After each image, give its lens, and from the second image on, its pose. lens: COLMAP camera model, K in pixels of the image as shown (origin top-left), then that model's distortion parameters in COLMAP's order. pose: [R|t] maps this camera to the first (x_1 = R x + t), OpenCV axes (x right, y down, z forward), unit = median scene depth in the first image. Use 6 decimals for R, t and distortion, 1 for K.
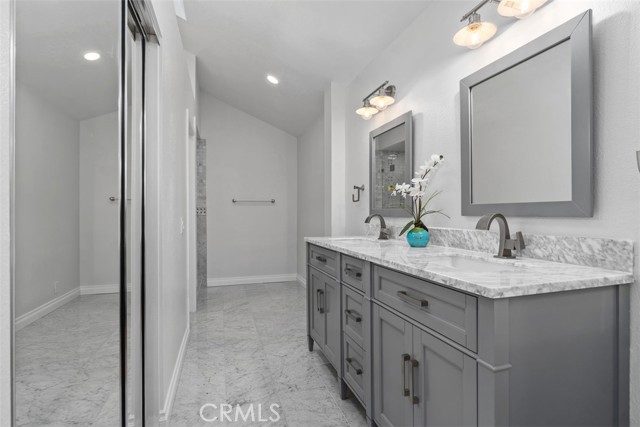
lens RADIAL K [[317.0, 0, 320.2], [0, 317.0, 214.7], [0, 0, 1]] dist [-0.001232, -0.000063]
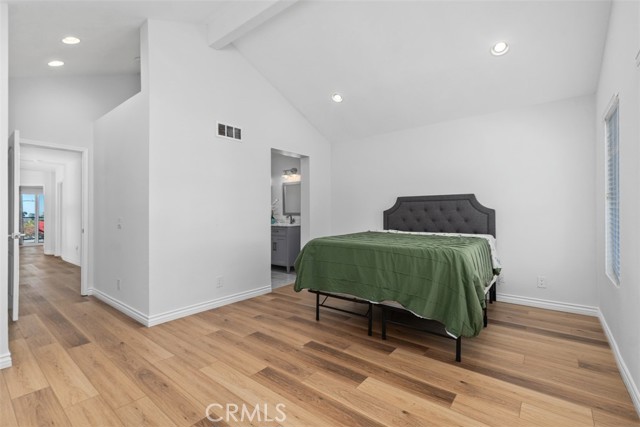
lens RADIAL K [[291.8, 0, 321.1], [0, 291.8, 212.3], [0, 0, 1]] dist [0.004136, 0.000560]
pose [[0.839480, -0.002207, 0.543386, -1.490095], [0.001855, 0.999998, 0.001196, -0.045408], [-0.543388, 0.000004, 0.839482, -3.054912]]
